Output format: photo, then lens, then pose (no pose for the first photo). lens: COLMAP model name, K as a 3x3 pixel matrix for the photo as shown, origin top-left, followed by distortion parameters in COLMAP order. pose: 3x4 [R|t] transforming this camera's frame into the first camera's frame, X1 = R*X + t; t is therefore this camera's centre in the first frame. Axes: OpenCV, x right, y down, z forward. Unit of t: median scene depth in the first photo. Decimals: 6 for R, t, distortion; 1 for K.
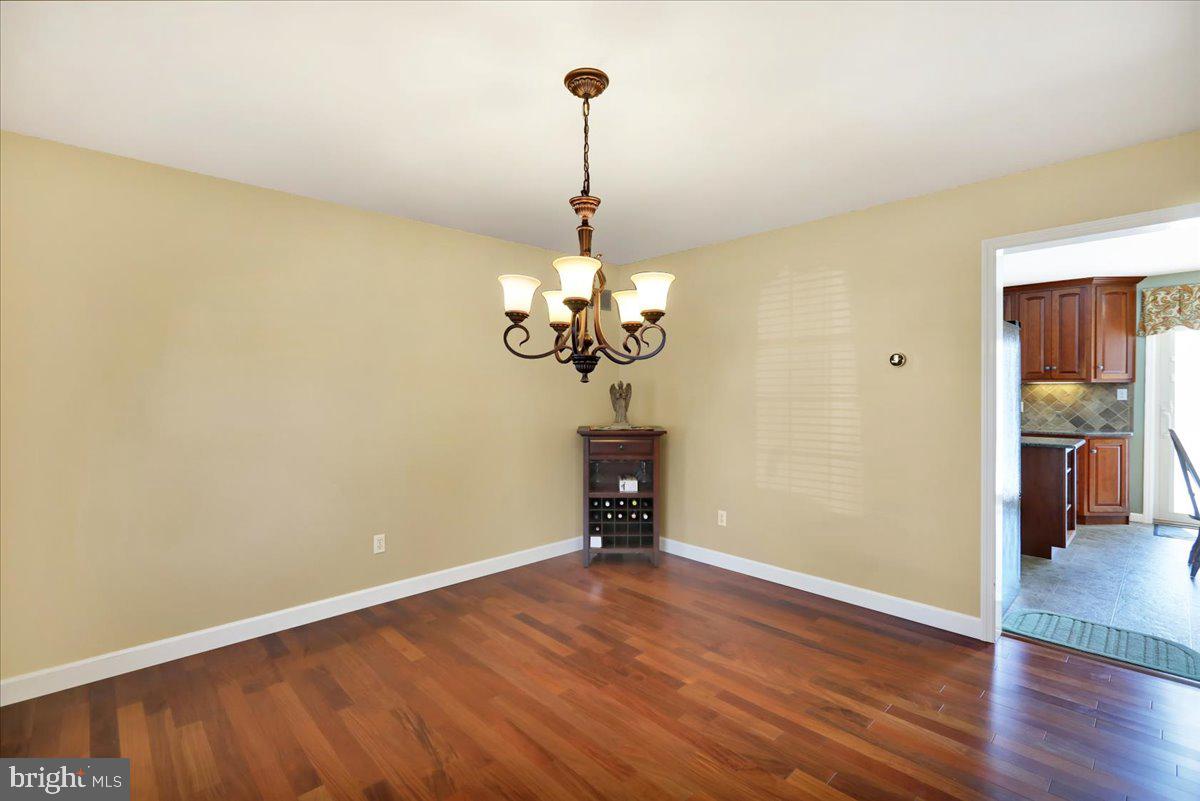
lens RADIAL K [[540.3, 0, 597.3], [0, 540.3, 397.9], [0, 0, 1]] dist [-0.004096, 0.001697]
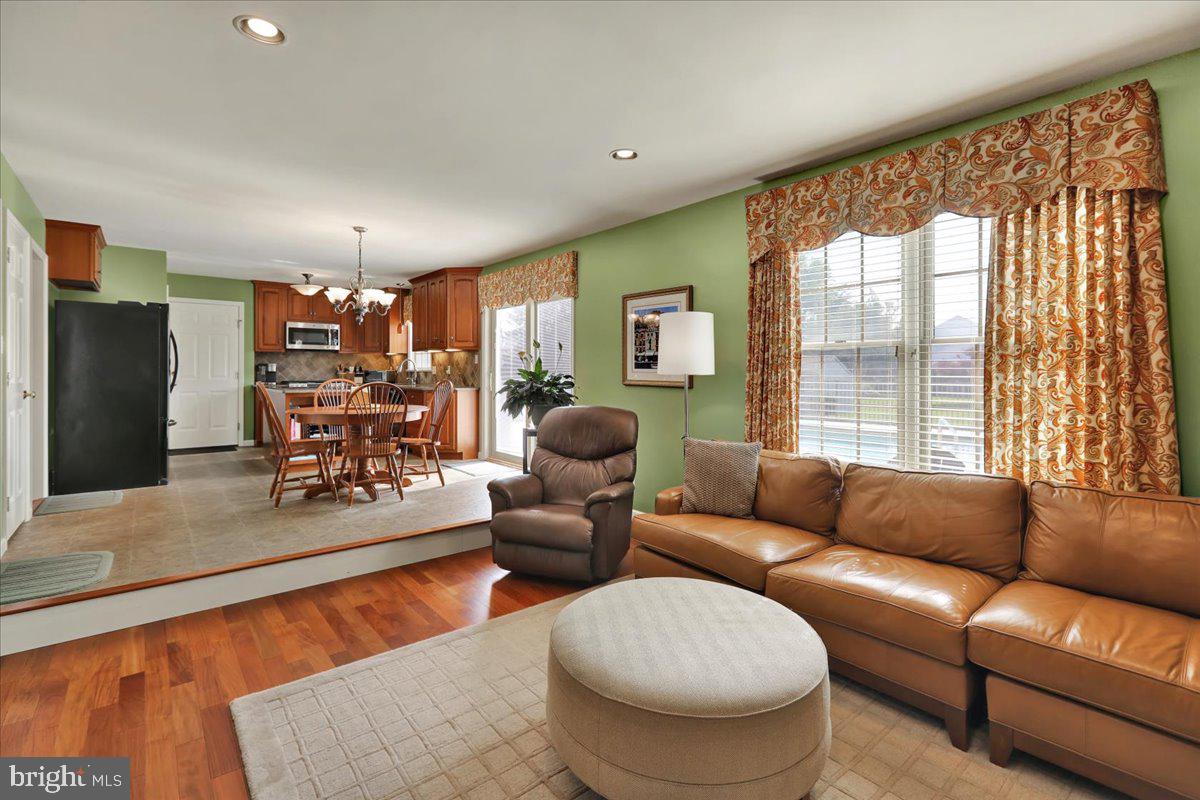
lens RADIAL K [[540.3, 0, 601.5], [0, 540.3, 373.9], [0, 0, 1]] dist [-0.004096, 0.001697]
pose [[0.998137, 0.005439, -0.060772, 1.347351], [-0.005776, 0.999969, -0.005375, 0.033992], [0.060741, 0.005716, 0.998137, -0.261576]]
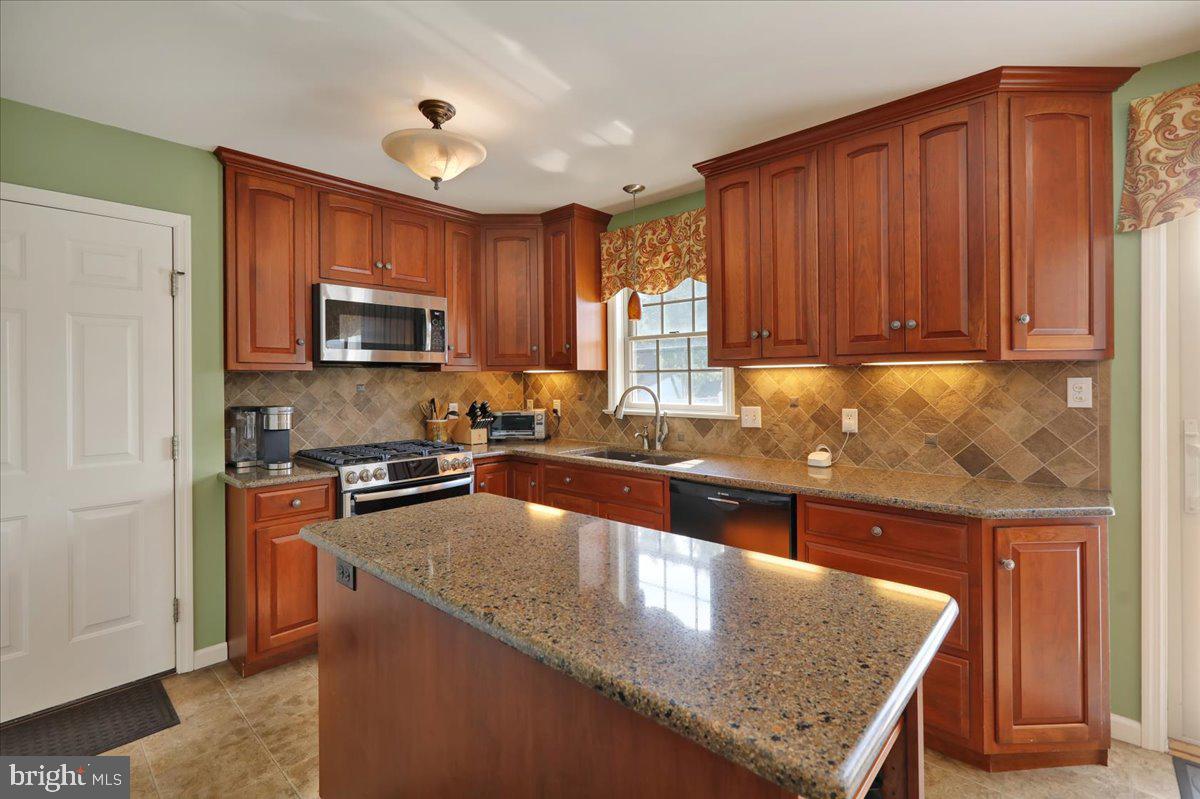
lens RADIAL K [[540.3, 0, 596.7], [0, 540.3, 380.5], [0, 0, 1]] dist [-0.004096, 0.001697]
pose [[0.997792, -0.006399, 0.066104, 0.612895], [0.007177, 0.999908, -0.011531, -0.012634], [-0.066024, 0.011980, 0.997746, 0.647246]]
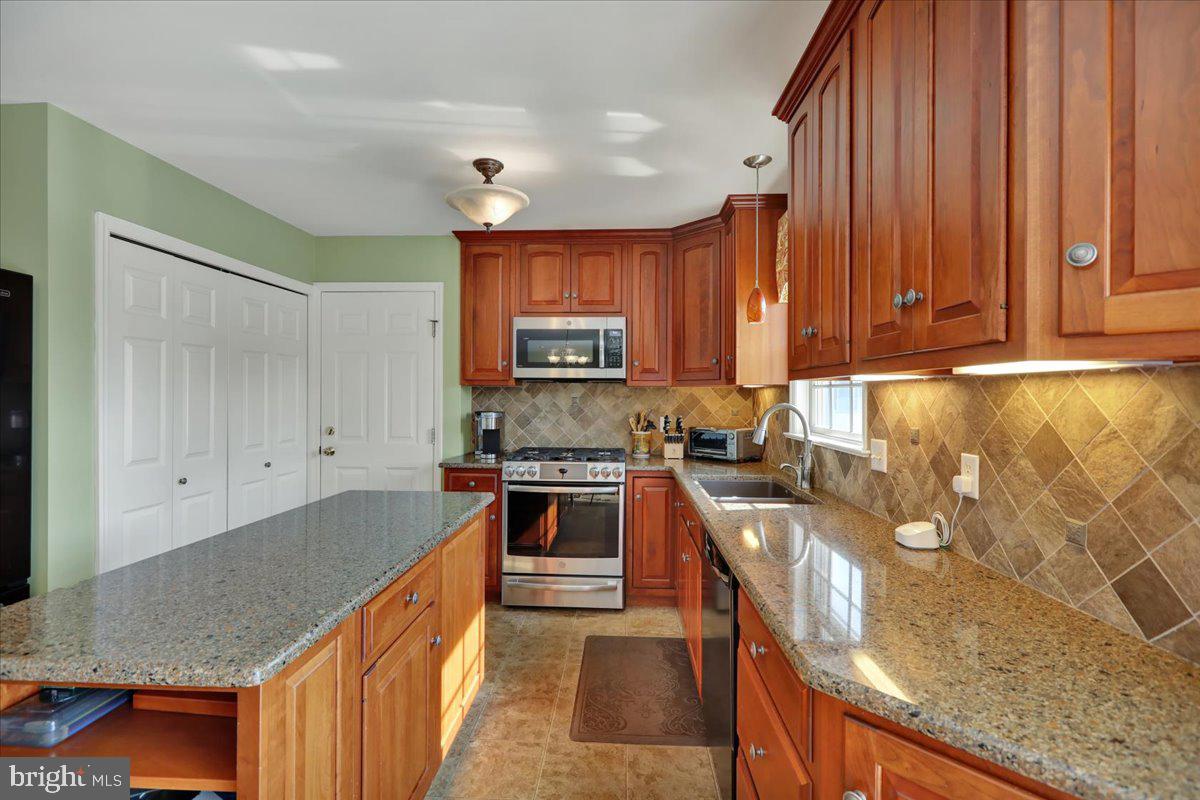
lens RADIAL K [[540.3, 0, 597.9], [0, 540.3, 395.7], [0, 0, 1]] dist [-0.004096, 0.001697]
pose [[0.691247, 0.007408, -0.722581, 0.932745], [-0.015432, 0.999871, -0.004512, -0.016167], [0.722454, 0.014270, 0.691272, 0.794840]]
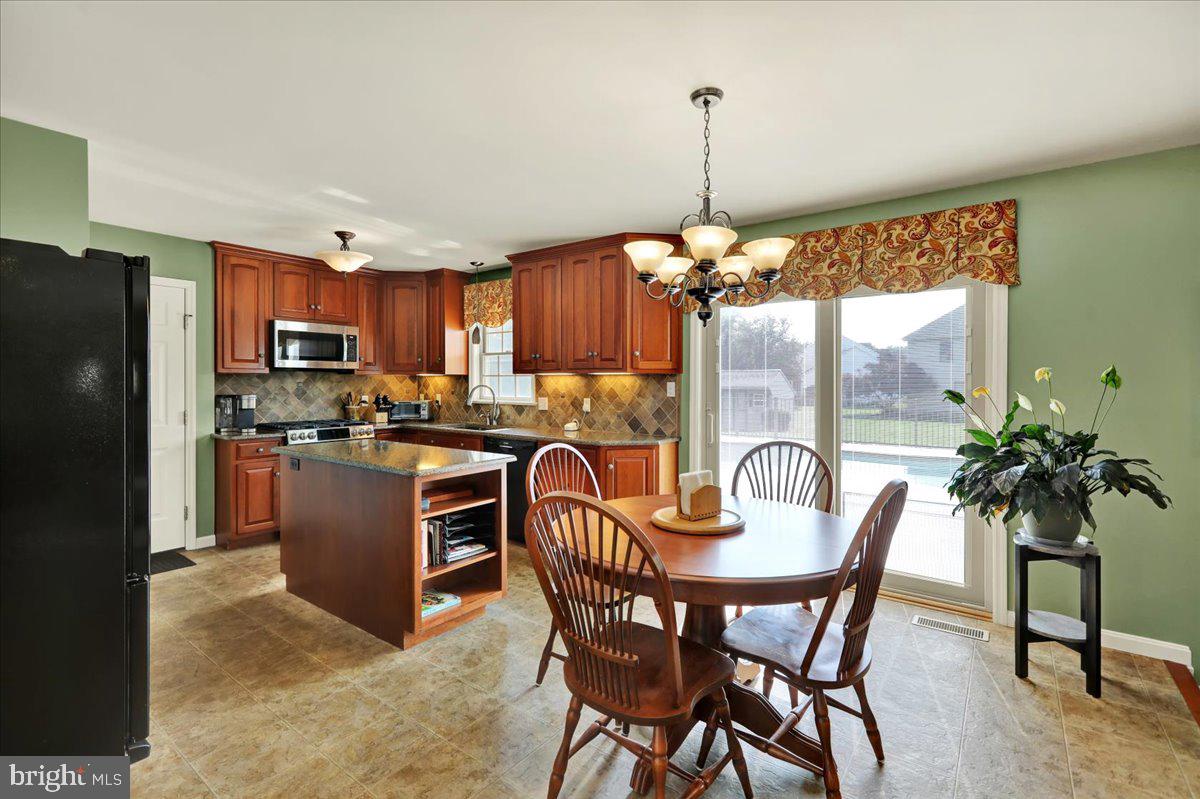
lens RADIAL K [[540.3, 0, 601.4], [0, 540.3, 386.5], [0, 0, 1]] dist [-0.004096, 0.001697]
pose [[0.985846, 0.002232, 0.167637, 0.746994], [-0.001771, 0.999994, -0.002897, -0.007796], [-0.167643, 0.002559, 0.985844, 0.260813]]
